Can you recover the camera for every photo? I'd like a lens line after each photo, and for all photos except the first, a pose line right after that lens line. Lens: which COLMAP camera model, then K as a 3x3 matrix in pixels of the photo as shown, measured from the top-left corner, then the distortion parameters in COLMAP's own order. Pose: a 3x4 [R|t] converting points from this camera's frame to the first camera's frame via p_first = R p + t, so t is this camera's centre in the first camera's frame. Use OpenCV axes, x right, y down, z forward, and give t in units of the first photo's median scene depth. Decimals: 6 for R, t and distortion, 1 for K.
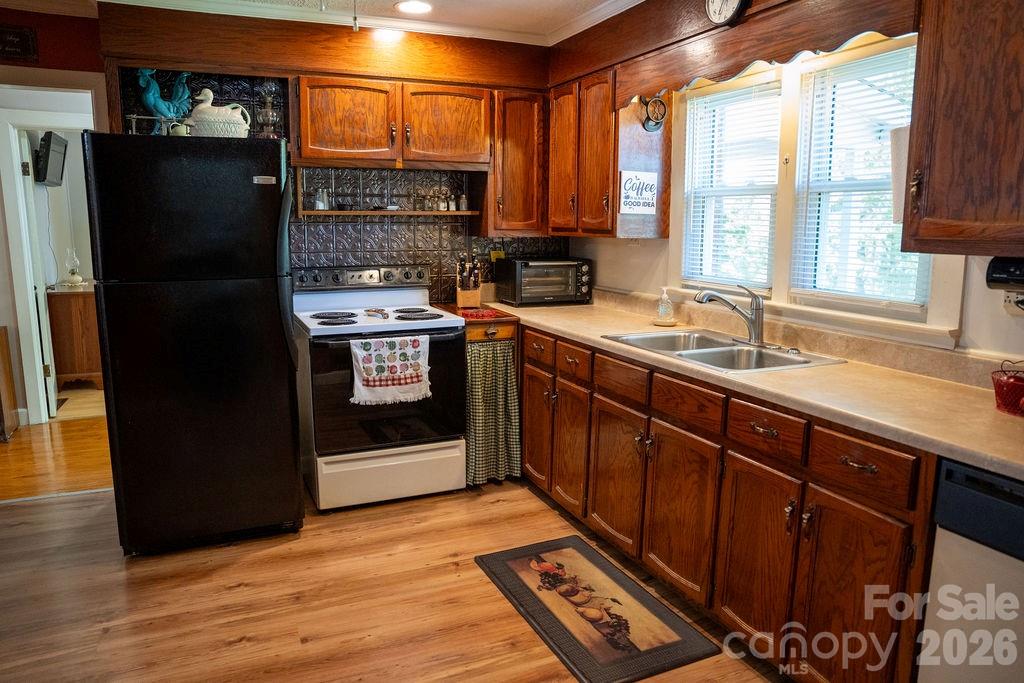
lens RADIAL K [[705.2, 0, 512.5], [0, 705.2, 343.4], [0, 0, 1]] dist [-0.085278, -0.000280]
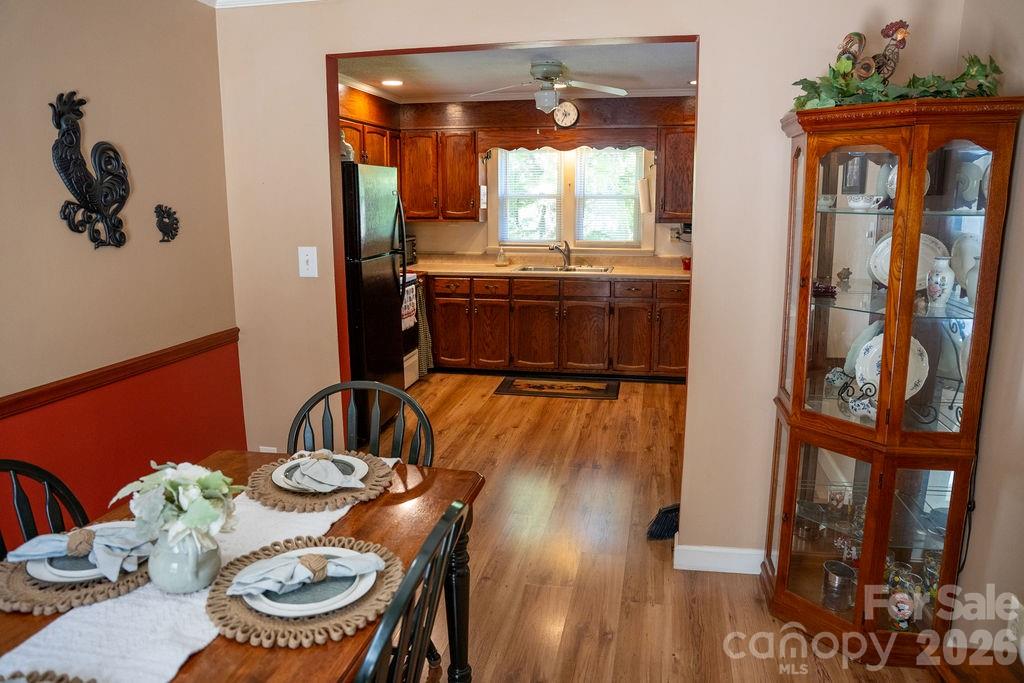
lens RADIAL K [[705.2, 0, 512.8], [0, 705.2, 340.5], [0, 0, 1]] dist [-0.085278, -0.000280]
pose [[0.580185, -0.171275, 0.796273, -1.662748], [0.144317, 0.983789, 0.106456, -0.031615], [-0.801597, 0.053152, 0.595497, -0.199202]]
